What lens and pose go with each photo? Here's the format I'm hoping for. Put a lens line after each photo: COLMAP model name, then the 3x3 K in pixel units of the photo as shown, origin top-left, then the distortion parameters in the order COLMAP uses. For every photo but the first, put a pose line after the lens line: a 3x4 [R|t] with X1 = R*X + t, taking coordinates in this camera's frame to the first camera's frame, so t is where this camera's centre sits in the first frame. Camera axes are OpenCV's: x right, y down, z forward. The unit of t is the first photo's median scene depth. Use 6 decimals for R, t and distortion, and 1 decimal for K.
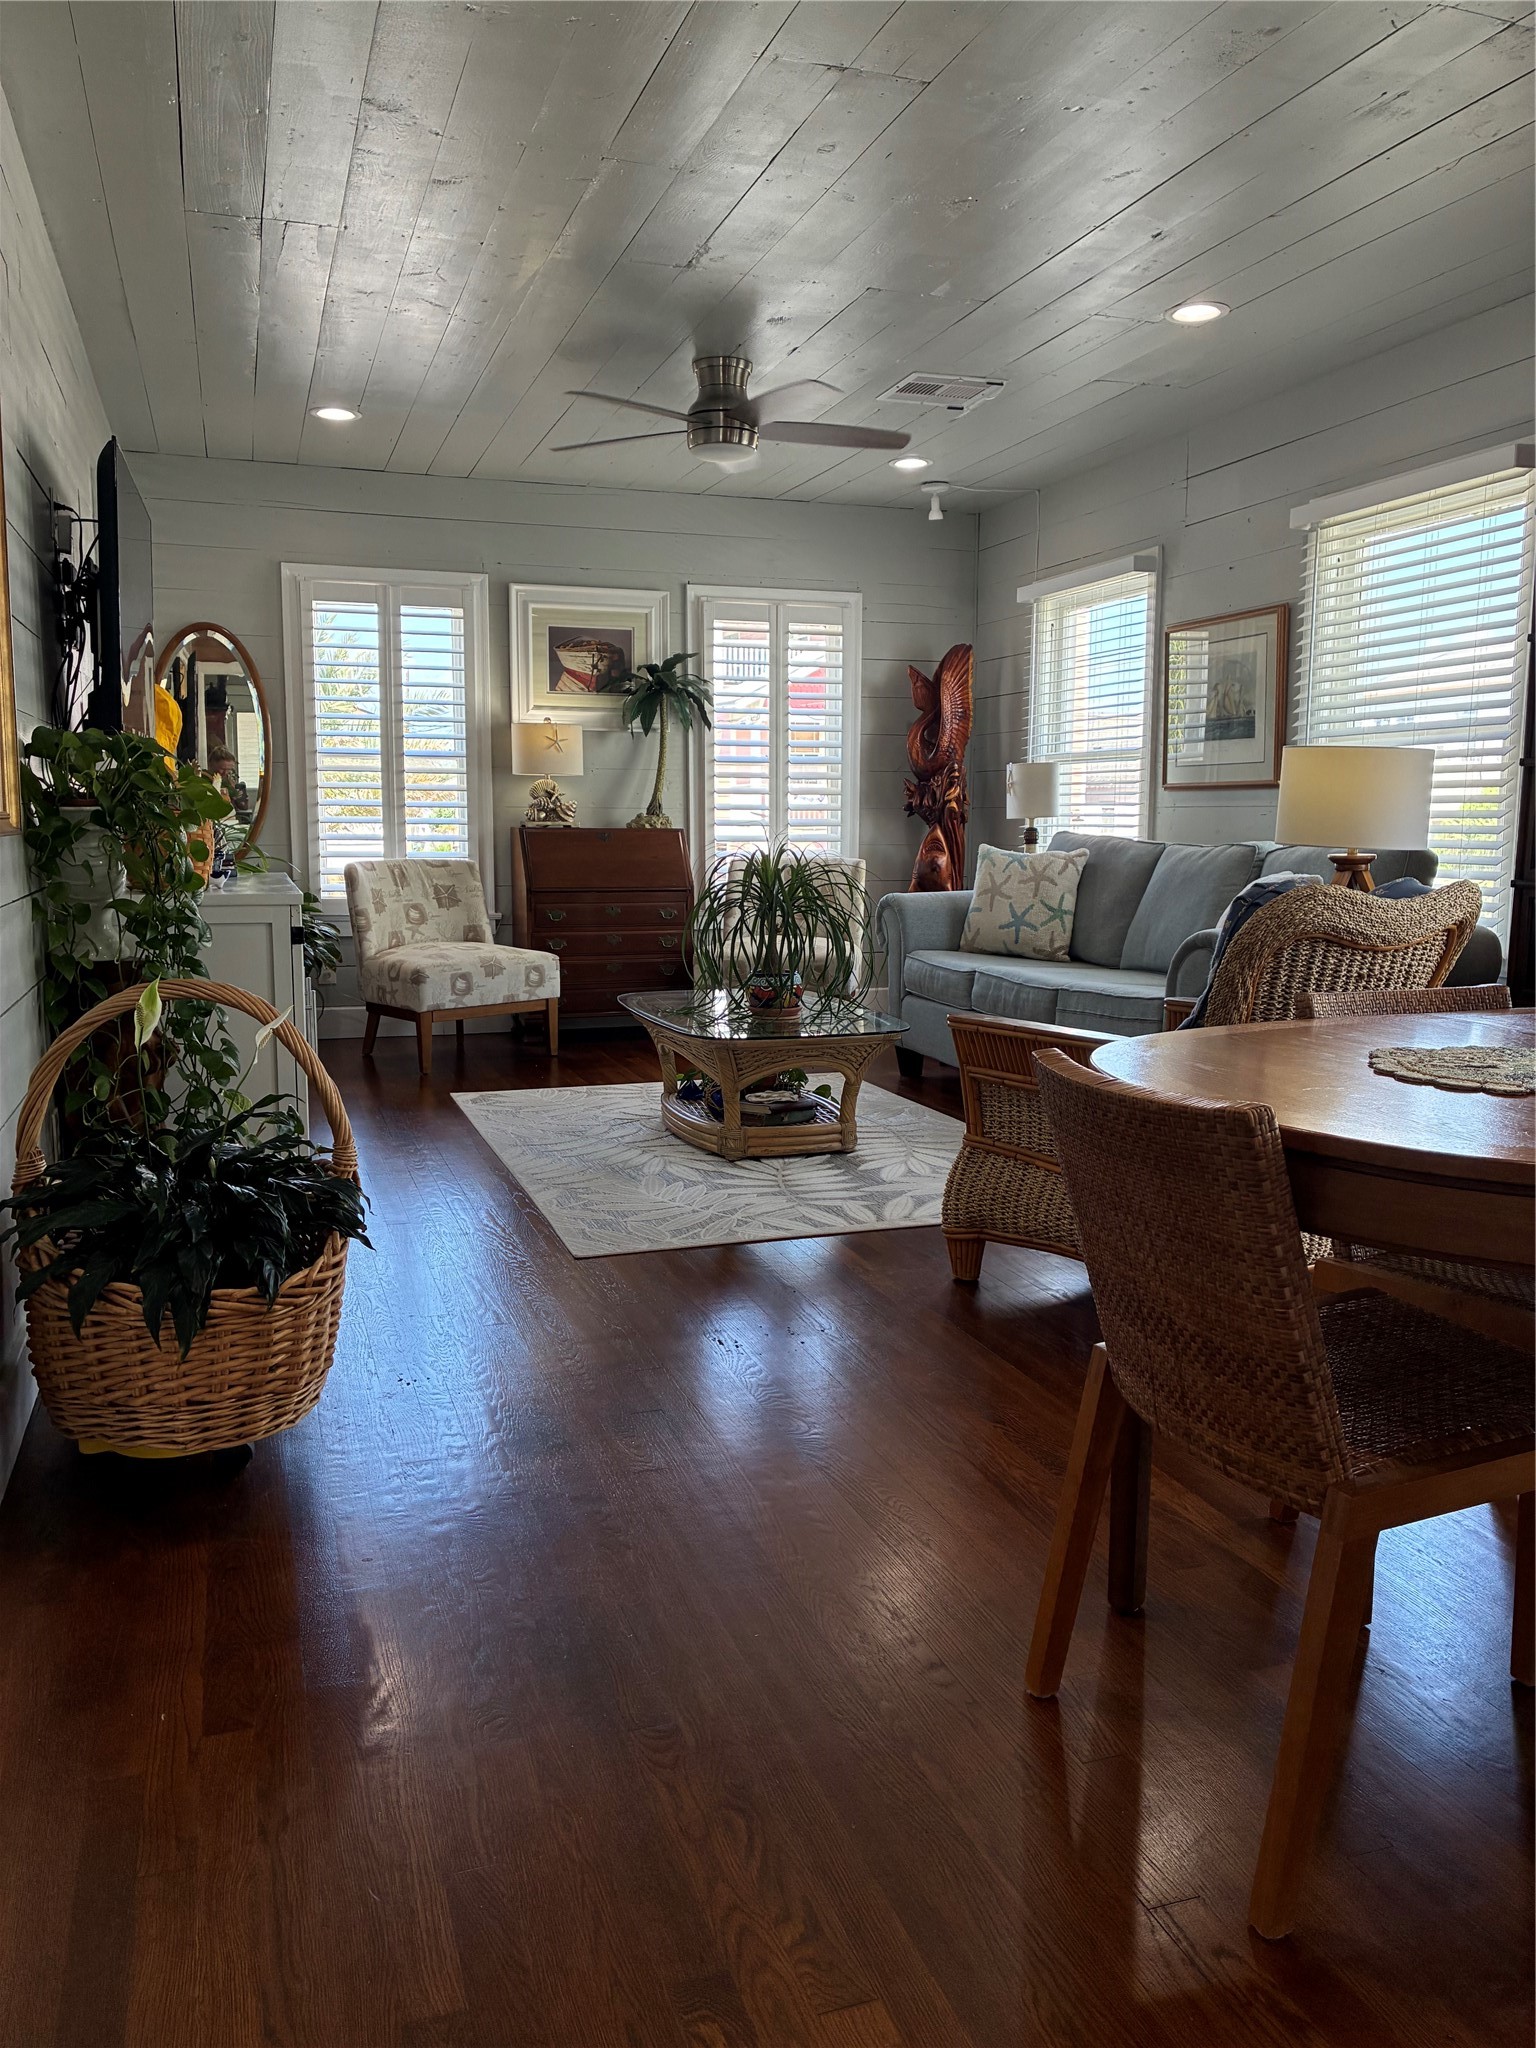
lens RADIAL K [[1547.1, 0, 768.0], [0, 1547.1, 1024.0], [0, 0, 1]] dist [0.045247, -0.039366]
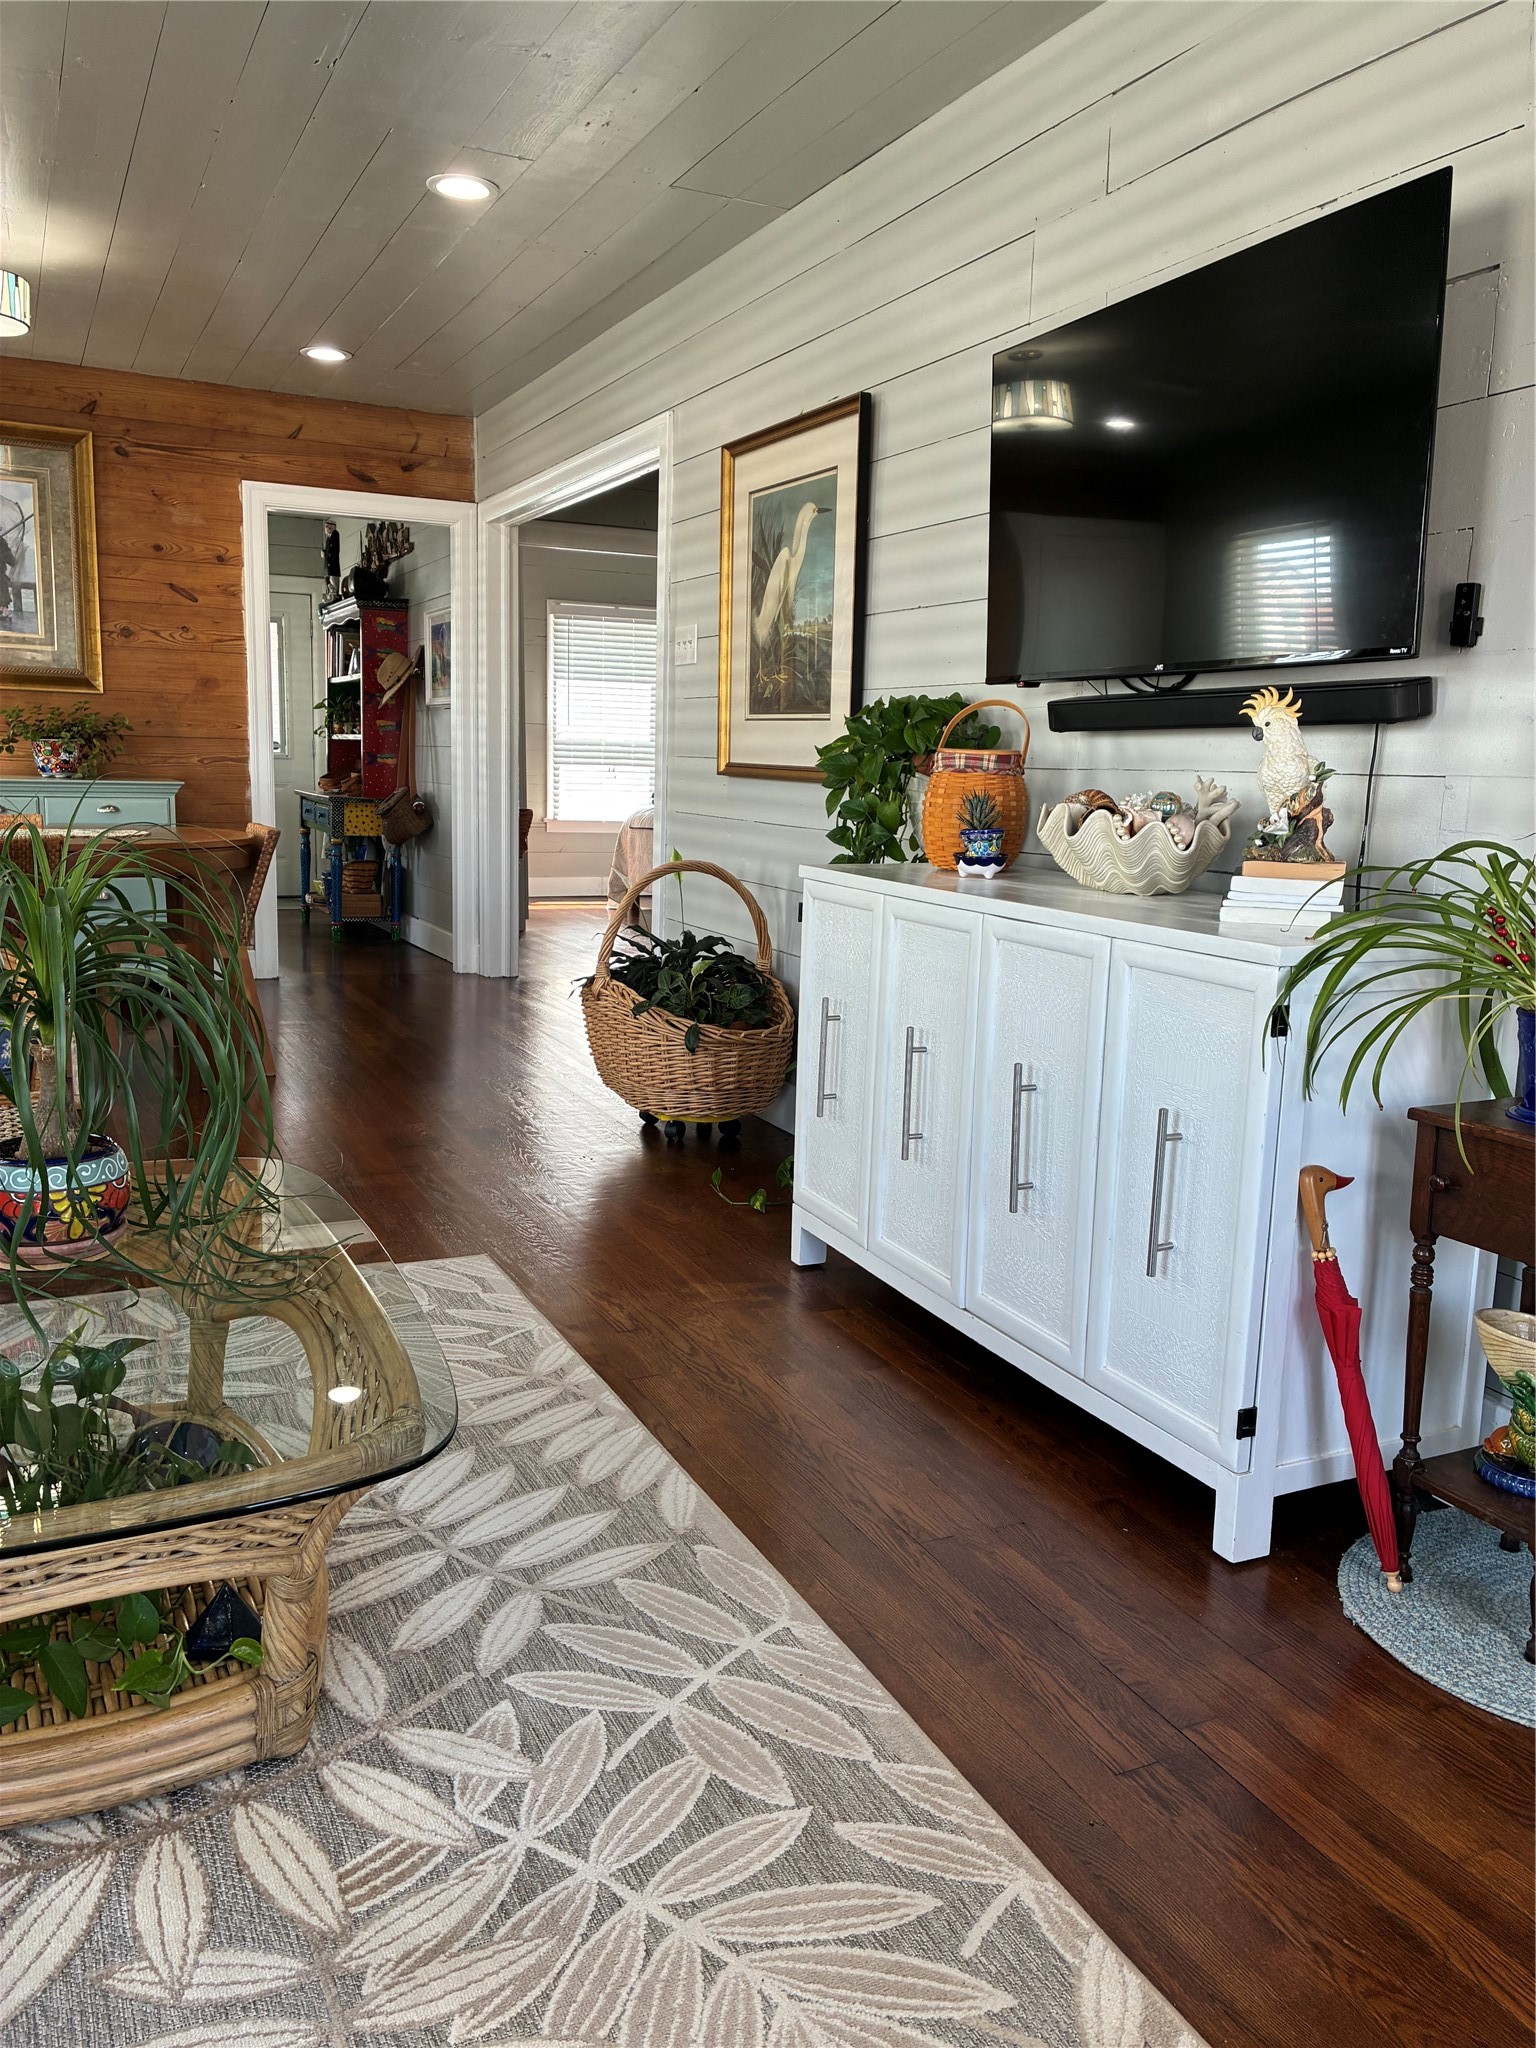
lens RADIAL K [[1547.1, 0, 768.0], [0, 1547.1, 1024.0], [0, 0, 1]] dist [0.045247, -0.039366]
pose [[-0.992097, -0.019618, -0.123929, -0.109060], [-0.055738, 0.953803, 0.295216, -0.165292], [0.112413, 0.299791, -0.947359, 1.164435]]
